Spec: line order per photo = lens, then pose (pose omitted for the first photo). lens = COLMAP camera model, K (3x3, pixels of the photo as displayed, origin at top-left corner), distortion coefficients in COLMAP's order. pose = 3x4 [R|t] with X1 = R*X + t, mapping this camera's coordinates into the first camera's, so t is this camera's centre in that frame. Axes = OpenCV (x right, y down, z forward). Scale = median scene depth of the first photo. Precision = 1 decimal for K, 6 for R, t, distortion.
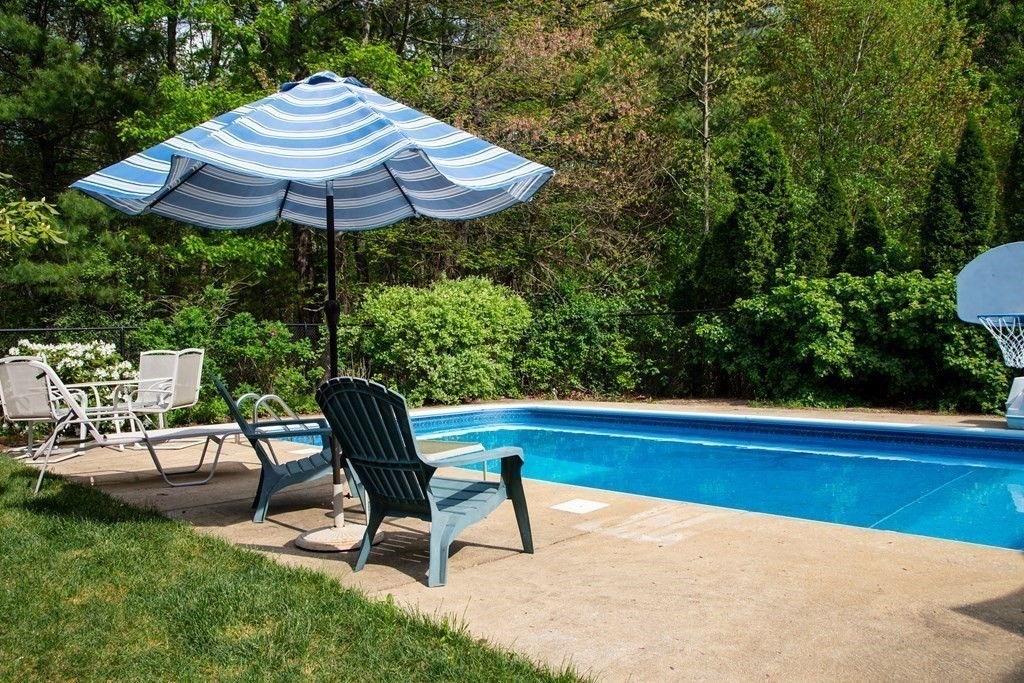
lens RADIAL K [[809.8, 0, 512.0], [0, 809.8, 341.5], [0, 0, 1]] dist [-0.023808, 0.008229]
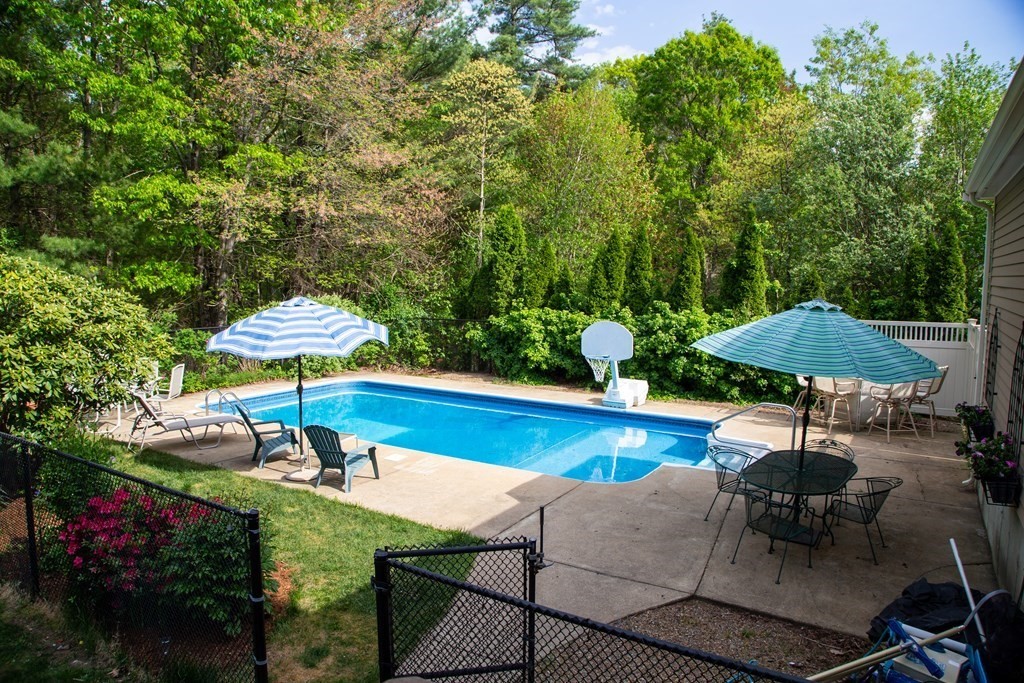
lens RADIAL K [[715.4, 0, 512.0], [0, 715.4, 341.5], [0, 0, 1]] dist [-0.068510, 0.002285]
pose [[0.969439, 0.007363, 0.245223, -0.047707], [-0.032586, 0.994558, 0.098961, -0.164347], [-0.243160, -0.103927, 0.964403, -0.500930]]
